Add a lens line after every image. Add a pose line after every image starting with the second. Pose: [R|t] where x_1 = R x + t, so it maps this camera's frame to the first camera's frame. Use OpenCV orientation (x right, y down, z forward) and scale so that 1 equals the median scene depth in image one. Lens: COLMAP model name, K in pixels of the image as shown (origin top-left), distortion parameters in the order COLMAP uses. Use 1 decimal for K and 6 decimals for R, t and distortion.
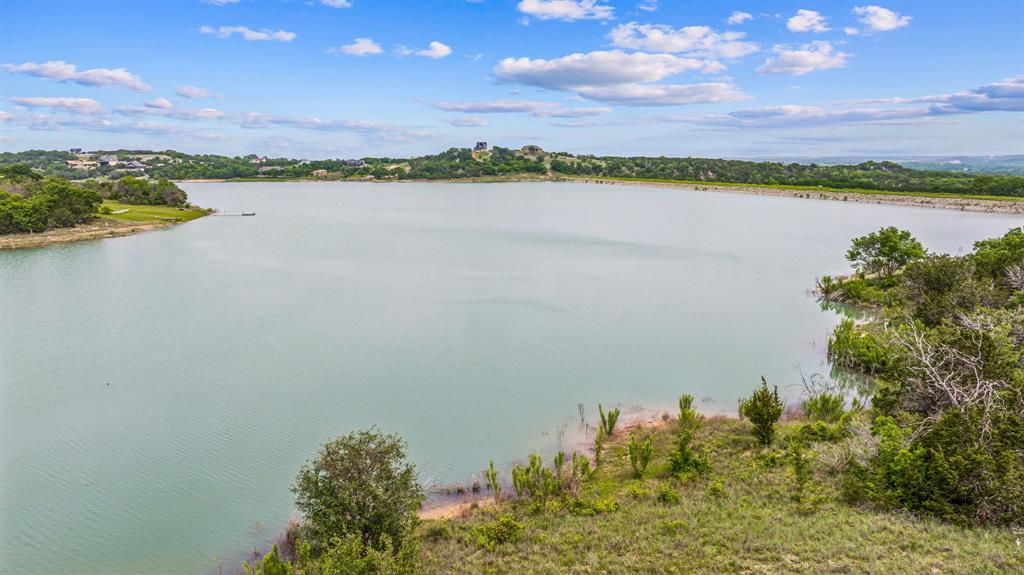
lens RADIAL K [[721.4, 0, 513.8], [0, 721.4, 284.4], [0, 0, 1]] dist [-0.041823, 0.047232]
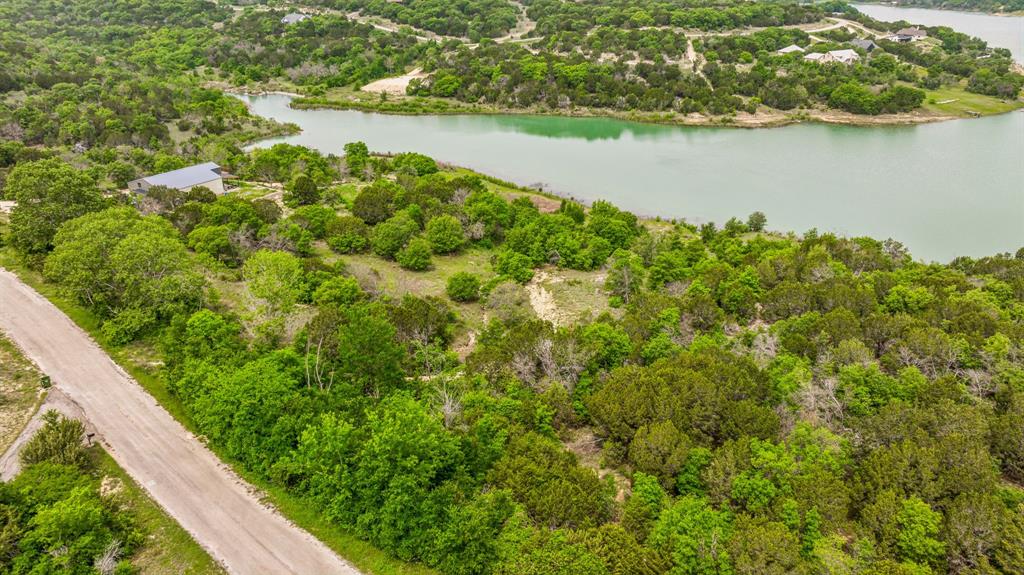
lens RADIAL K [[721.4, 0, 513.8], [0, 721.4, 284.4], [0, 0, 1]] dist [-0.041823, 0.047232]
pose [[0.330413, 0.393154, -0.858054, 0.181770], [-0.155087, 0.919372, 0.361530, -0.044106], [0.931008, 0.013619, 0.364745, -0.125825]]
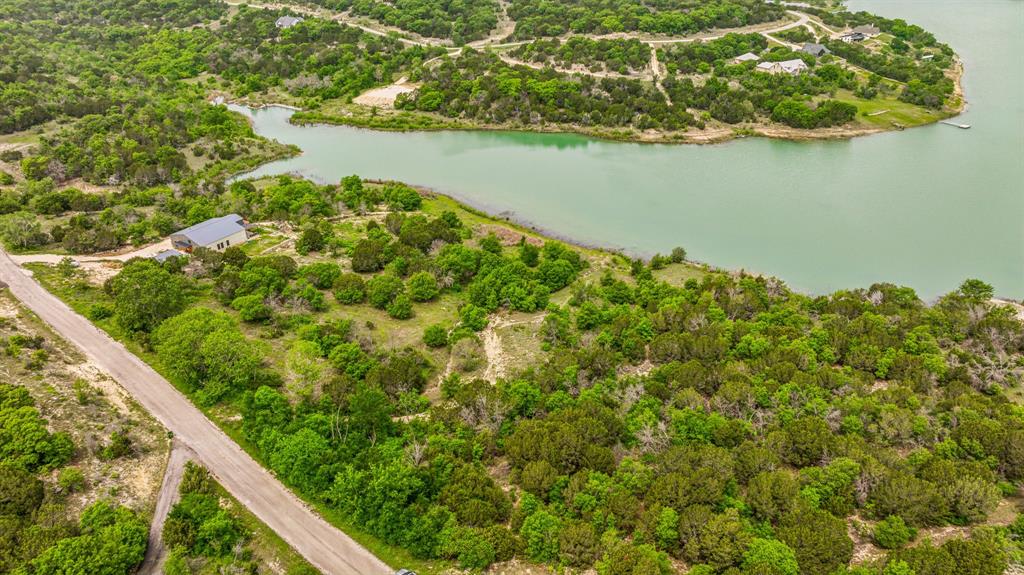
lens RADIAL K [[721.4, 0, 513.8], [0, 721.4, 284.4], [0, 0, 1]] dist [-0.041823, 0.047232]
pose [[0.341383, 0.439219, -0.830990, 0.224140], [-0.146588, 0.898164, 0.414503, -0.092203], [0.928423, -0.019691, 0.371002, -0.136724]]
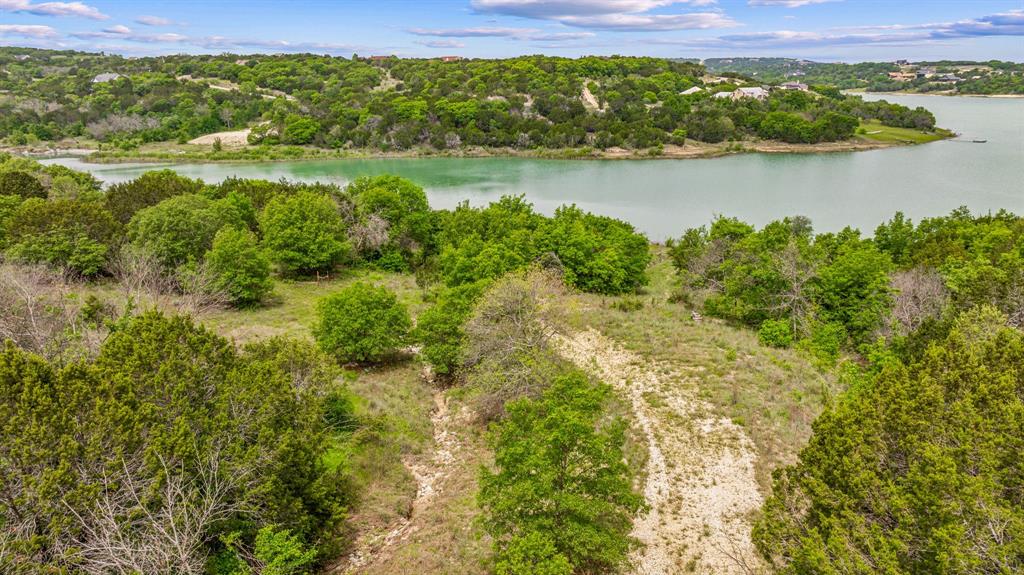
lens RADIAL K [[721.4, 0, 513.8], [0, 721.4, 284.4], [0, 0, 1]] dist [-0.041823, 0.047232]
pose [[0.508399, 0.246218, -0.825171, 0.093237], [-0.137537, 0.969167, 0.204446, -0.000567], [0.850067, 0.009551, 0.526588, -0.097756]]
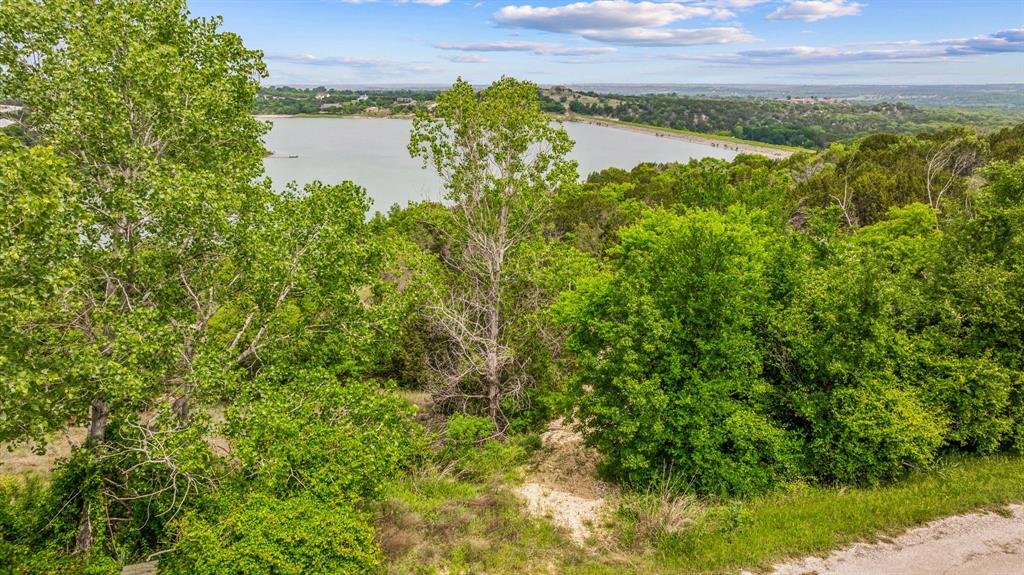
lens RADIAL K [[726.4, 0, 513.5], [0, 726.4, 289.8], [0, 0, 1]] dist [-0.043003, 0.042289]
pose [[0.994477, 0.034227, -0.099212, 0.081371], [-0.023433, 0.993875, 0.107993, 0.001670], [0.102301, -0.105072, 0.989189, -0.156917]]
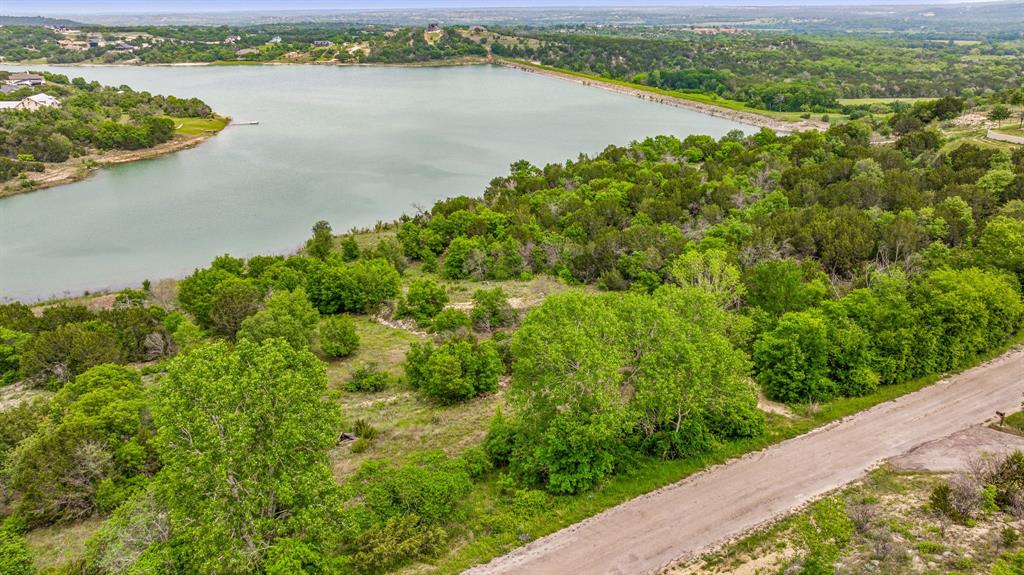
lens RADIAL K [[726.4, 0, 513.5], [0, 726.4, 289.8], [0, 0, 1]] dist [-0.043003, 0.042289]
pose [[0.999603, -0.014854, 0.023946, 0.050523], [0.009698, 0.979216, 0.202589, -0.018059], [-0.026457, -0.202276, 0.978971, -0.208550]]
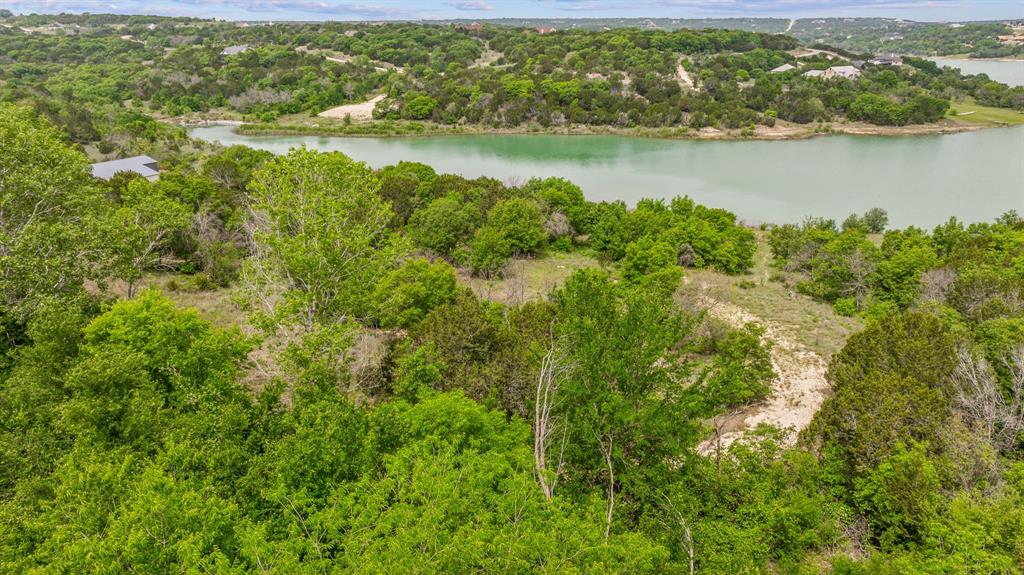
lens RADIAL K [[721.4, 0, 513.8], [0, 721.4, 284.4], [0, 0, 1]] dist [-0.041823, 0.047232]
pose [[0.415625, 0.308030, -0.855788, 0.117932], [-0.145064, 0.951312, 0.271960, -0.009650], [0.897893, 0.011111, 0.440073, -0.128667]]
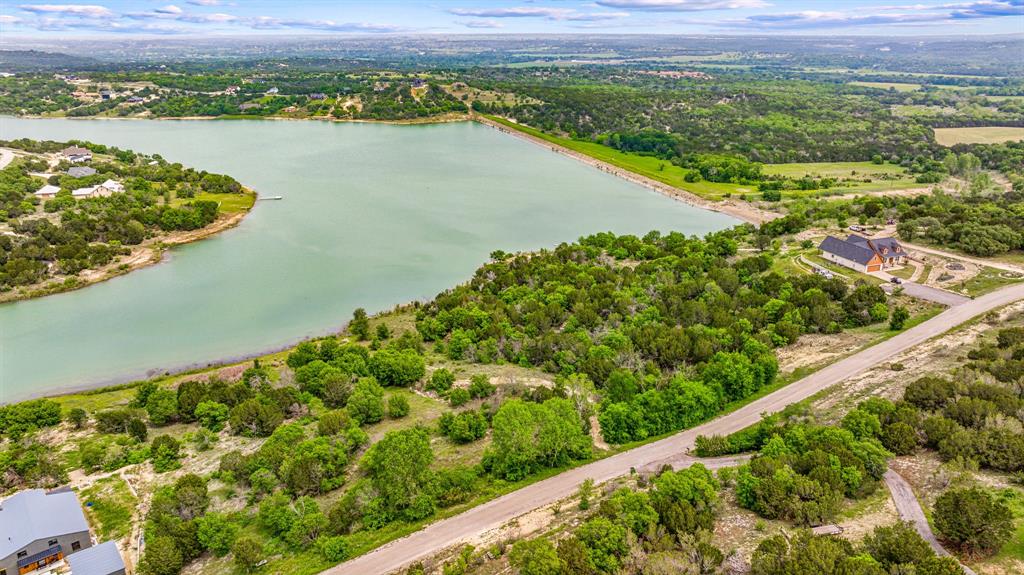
lens RADIAL K [[720.1, 0, 512.0], [0, 720.1, 287.5], [0, 0, 1]] dist [-0.024951, -0.000185]
pose [[0.998519, -0.017853, 0.051395, 0.048249], [0.008633, 0.984652, 0.174316, -0.062743], [-0.053718, -0.173614, 0.983348, -0.310370]]
